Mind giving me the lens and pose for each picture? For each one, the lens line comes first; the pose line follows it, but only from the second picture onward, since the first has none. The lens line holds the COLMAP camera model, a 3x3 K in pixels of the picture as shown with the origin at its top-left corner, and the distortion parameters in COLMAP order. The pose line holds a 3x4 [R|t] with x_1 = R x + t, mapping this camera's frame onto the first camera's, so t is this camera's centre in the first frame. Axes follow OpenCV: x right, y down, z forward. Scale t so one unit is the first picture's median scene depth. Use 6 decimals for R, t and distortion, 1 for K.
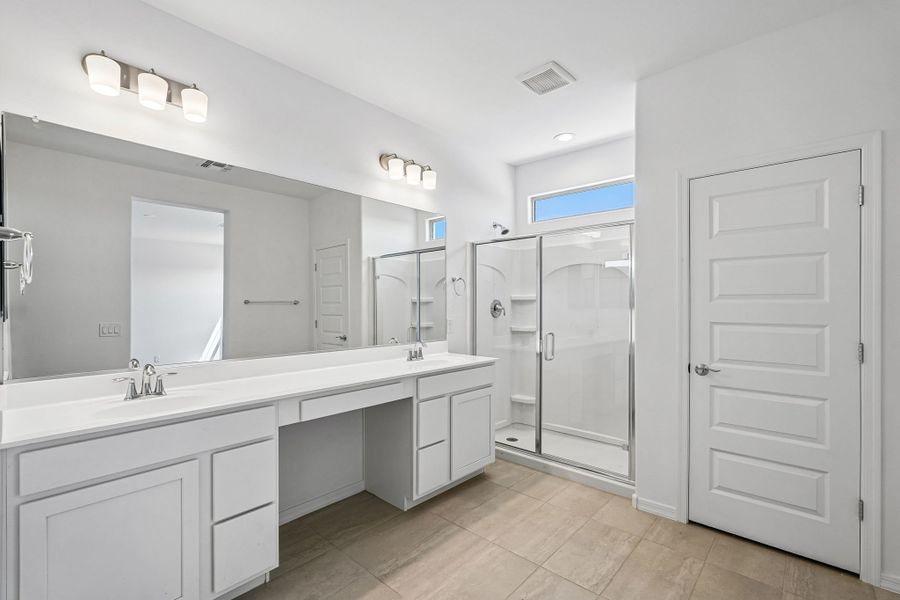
lens RADIAL K [[399.0, 0, 449.5], [0, 399.0, 300.0], [0, 0, 1]] dist [0.000498, 0.000980]
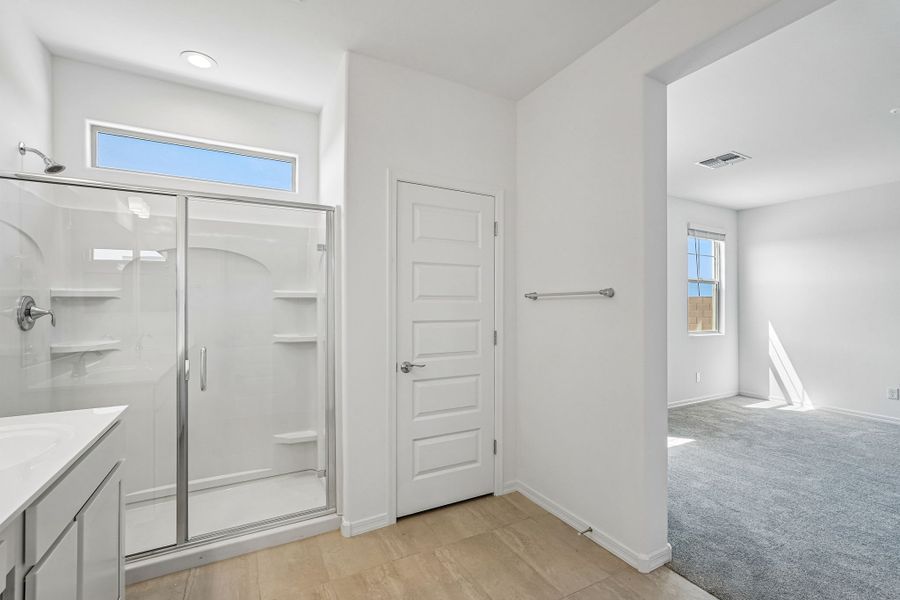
lens RADIAL K [[399.0, 0, 446.1], [0, 399.0, 303.3], [0, 0, 1]] dist [0.000498, 0.000980]
pose [[0.337795, 0.007224, 0.941192, -0.290398], [-0.008433, 0.999954, -0.004648, 0.011554], [-0.941182, -0.006367, 0.337840, 0.510637]]
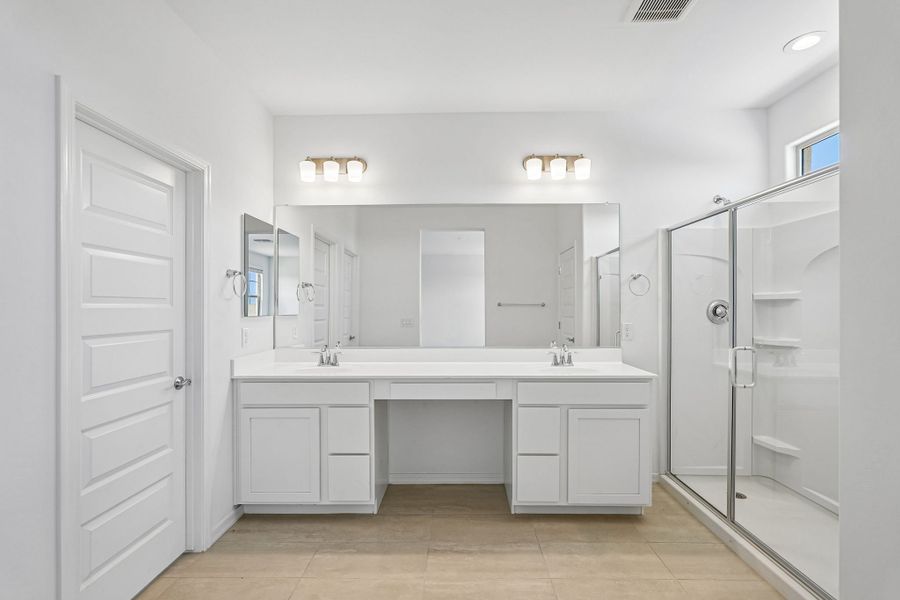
lens RADIAL K [[399.0, 0, 457.5], [0, 399.0, 303.2], [0, 0, 1]] dist [0.000498, 0.000980]
pose [[0.673083, -0.007478, -0.739529, 0.535958], [0.010041, 0.999949, -0.000973, 0.002125], [0.739499, -0.006771, 0.673124, 0.228837]]
